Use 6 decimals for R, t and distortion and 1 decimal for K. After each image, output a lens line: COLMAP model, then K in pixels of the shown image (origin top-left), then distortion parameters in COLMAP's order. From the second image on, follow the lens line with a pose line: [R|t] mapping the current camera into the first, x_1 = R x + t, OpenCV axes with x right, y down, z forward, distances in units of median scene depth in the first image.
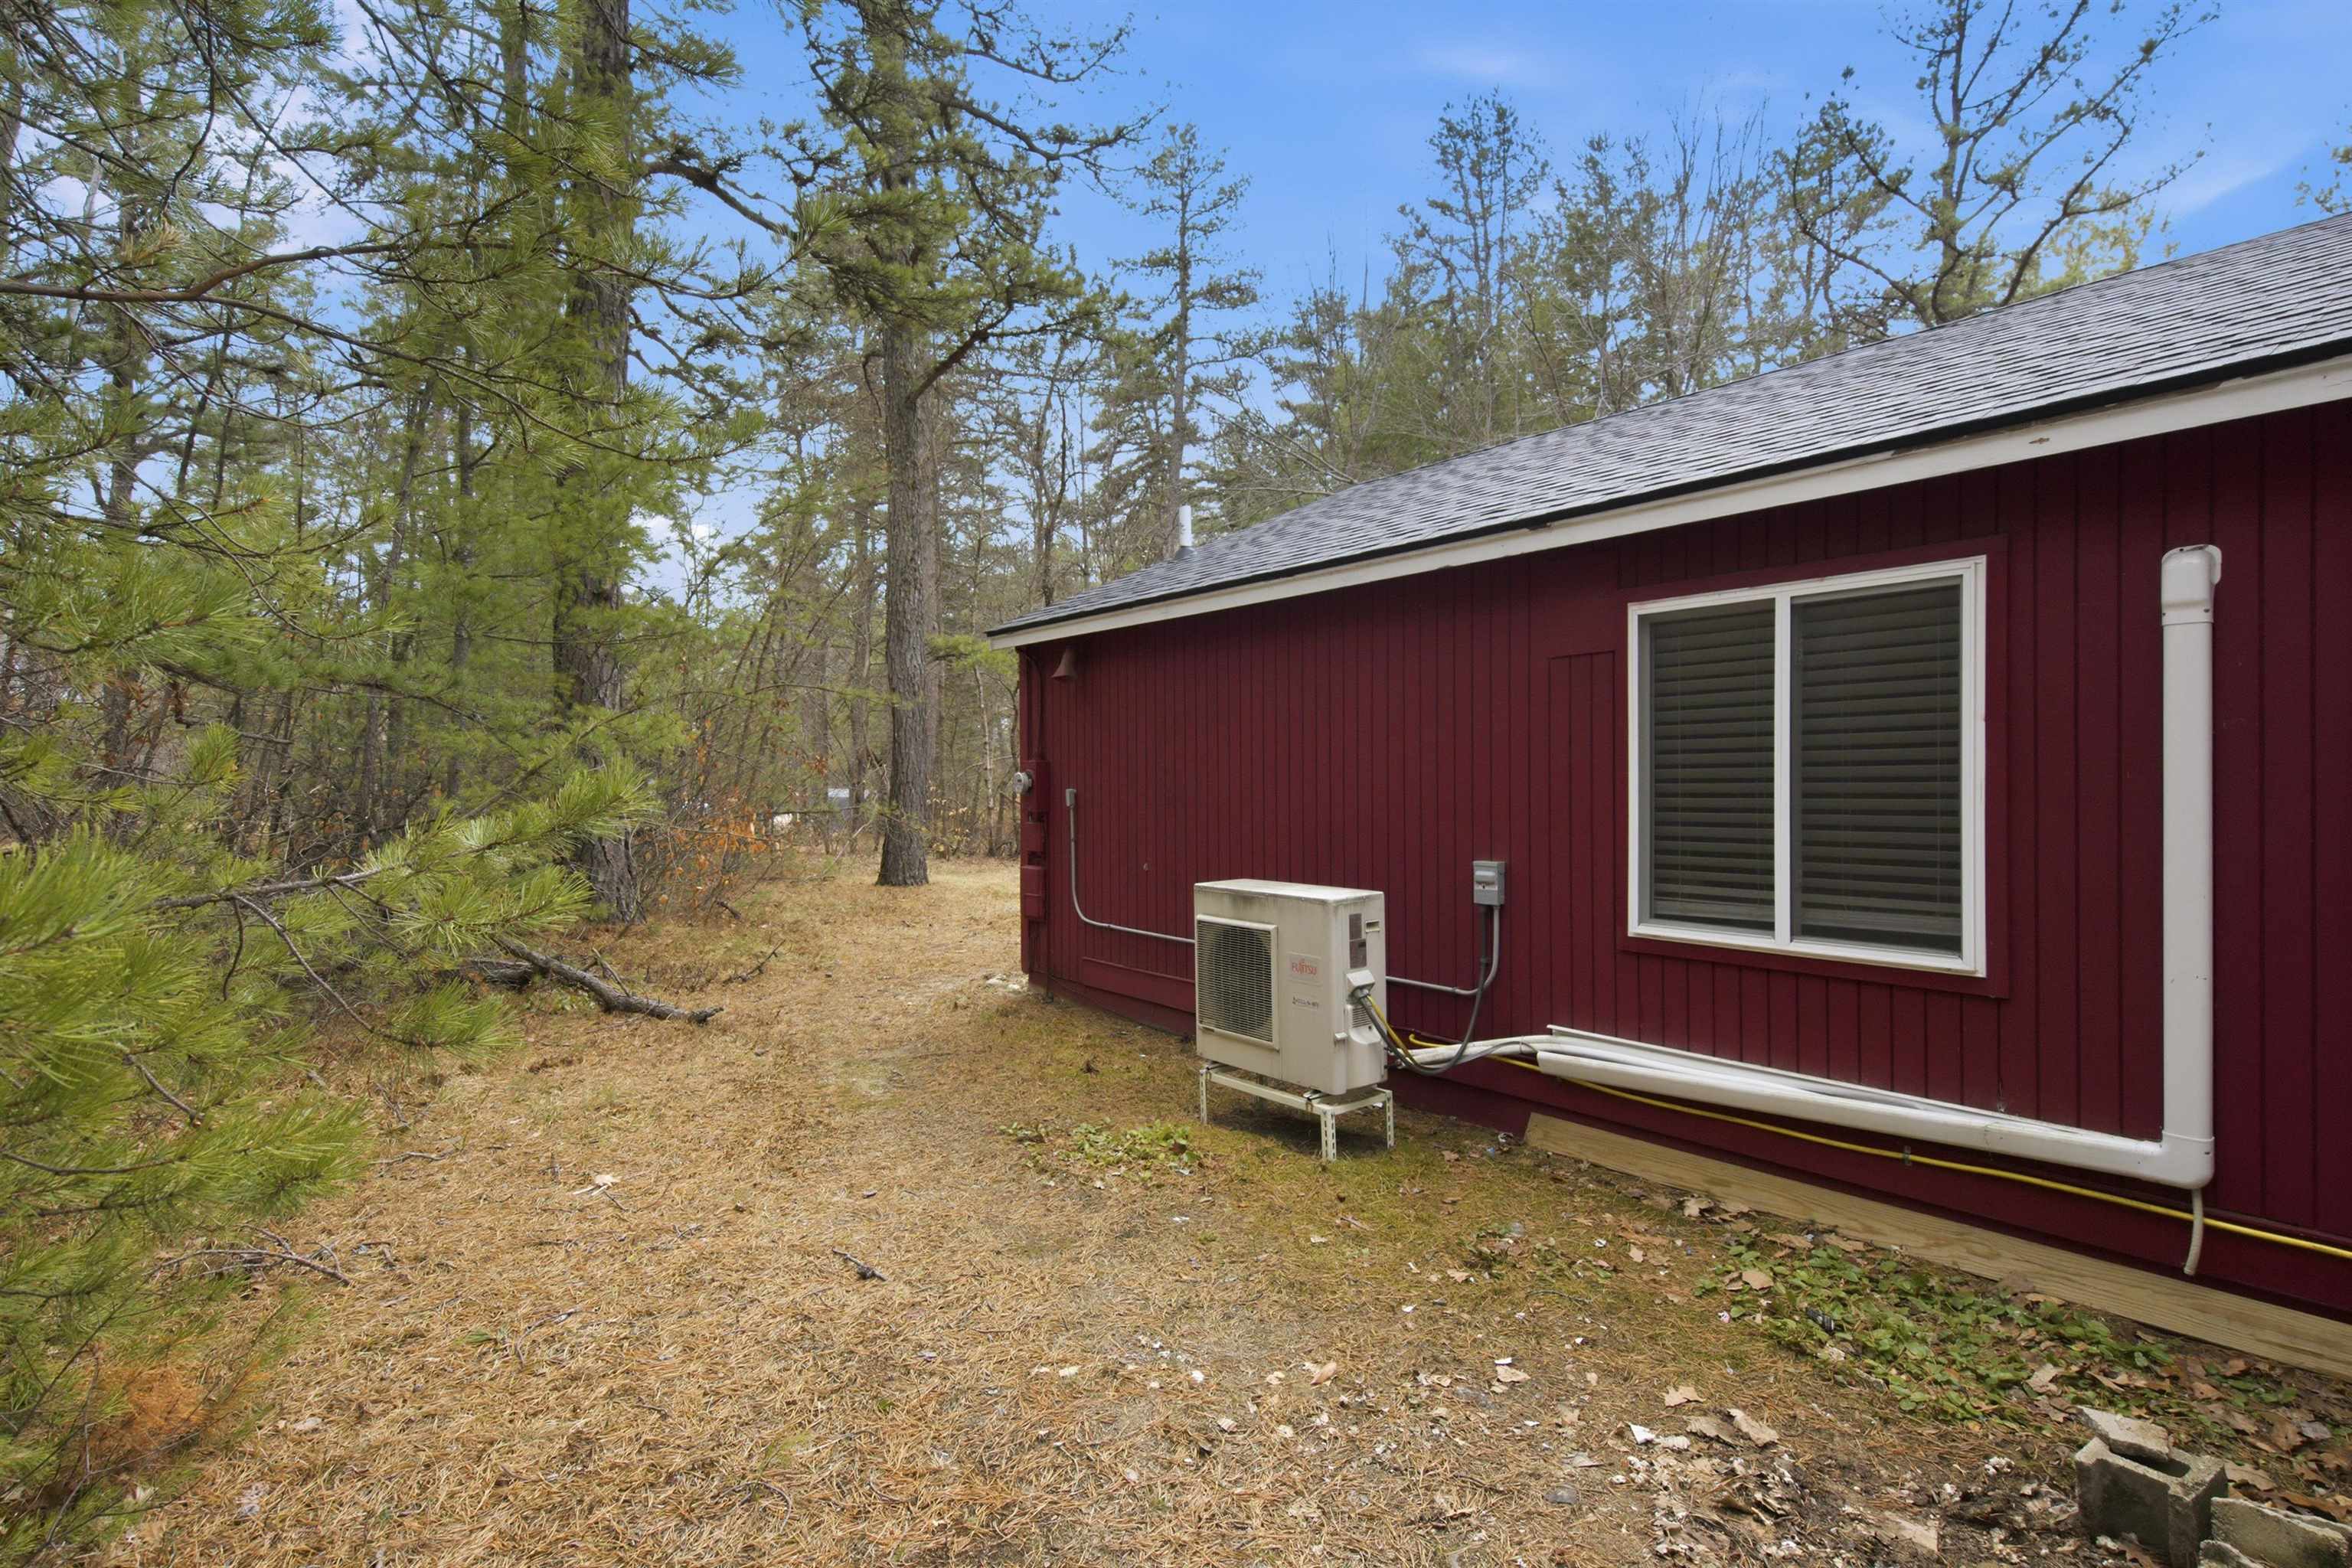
lens RADIAL K [[1171.8, 0, 1178.3], [0, 1171.8, 791.4], [0, 0, 1]] dist [0.003598, 0.000046]
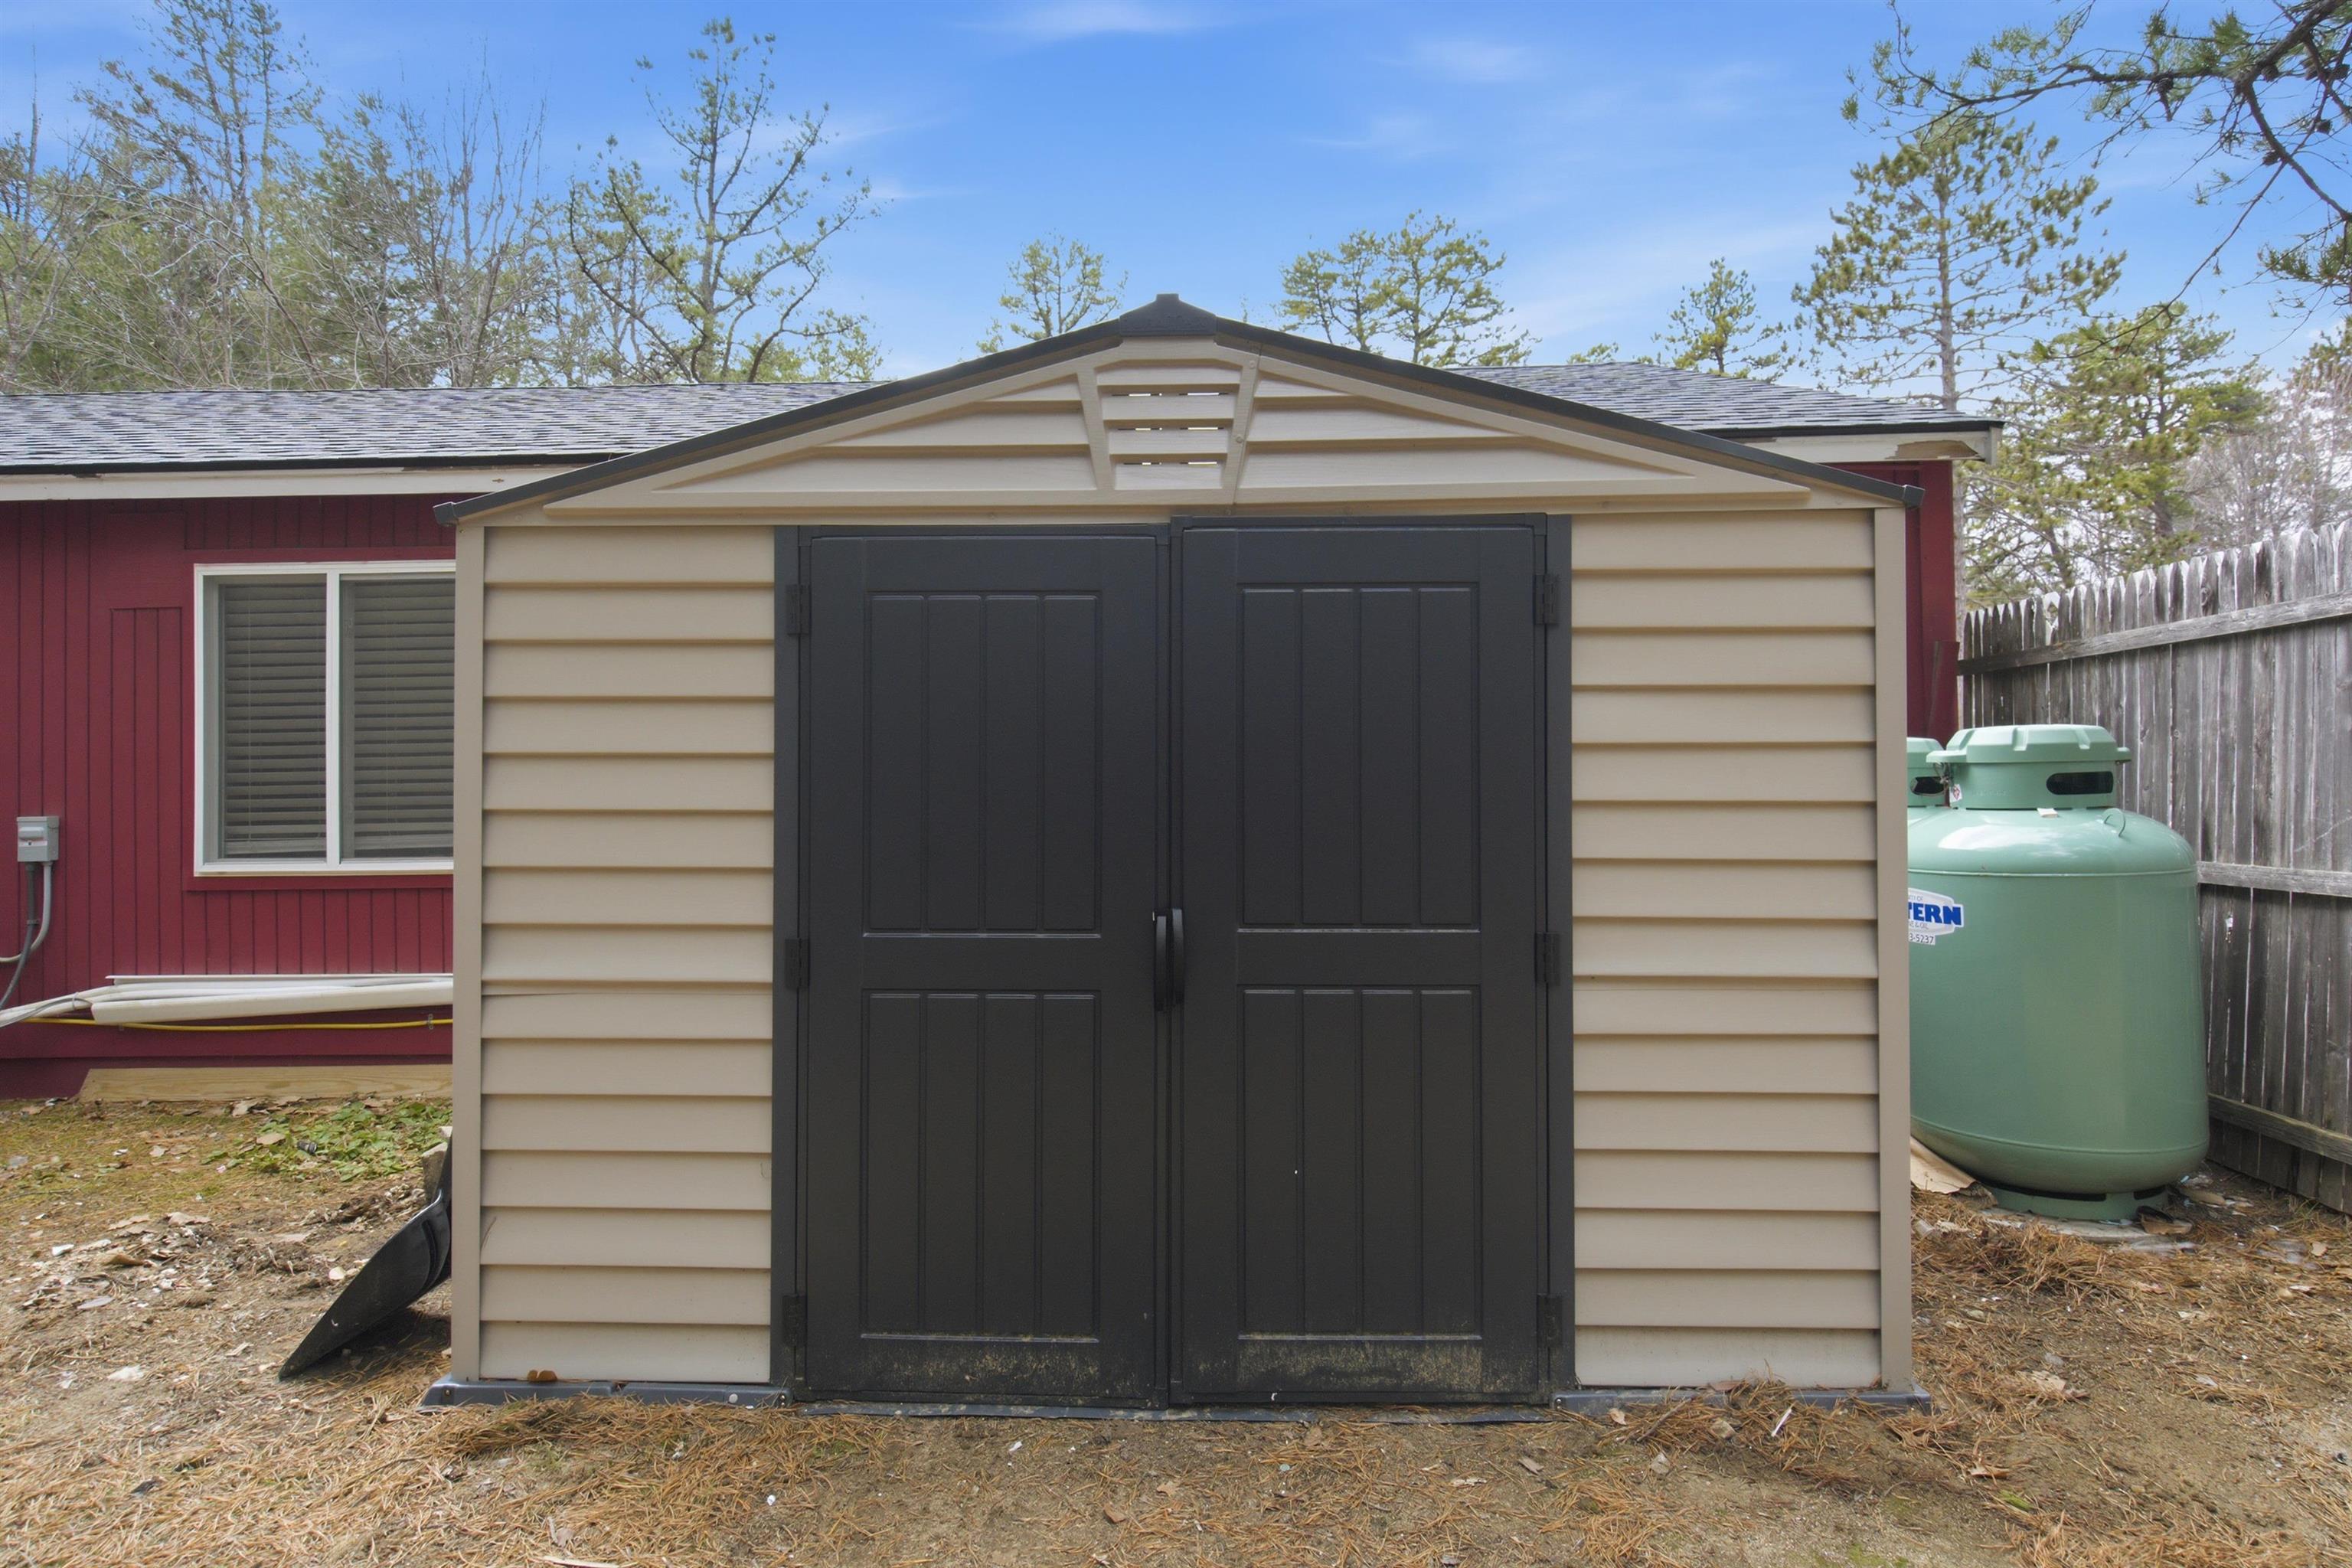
lens RADIAL K [[1211.9, 0, 1176.6], [0, 1211.9, 793.6], [0, 0, 1]] dist [0.012480, -0.002407]
pose [[0.636024, 0.003443, 0.771661, 0.086605], [0.014401, 0.999763, -0.016330, 0.070699], [-0.771535, 0.021499, 0.635824, -0.346425]]
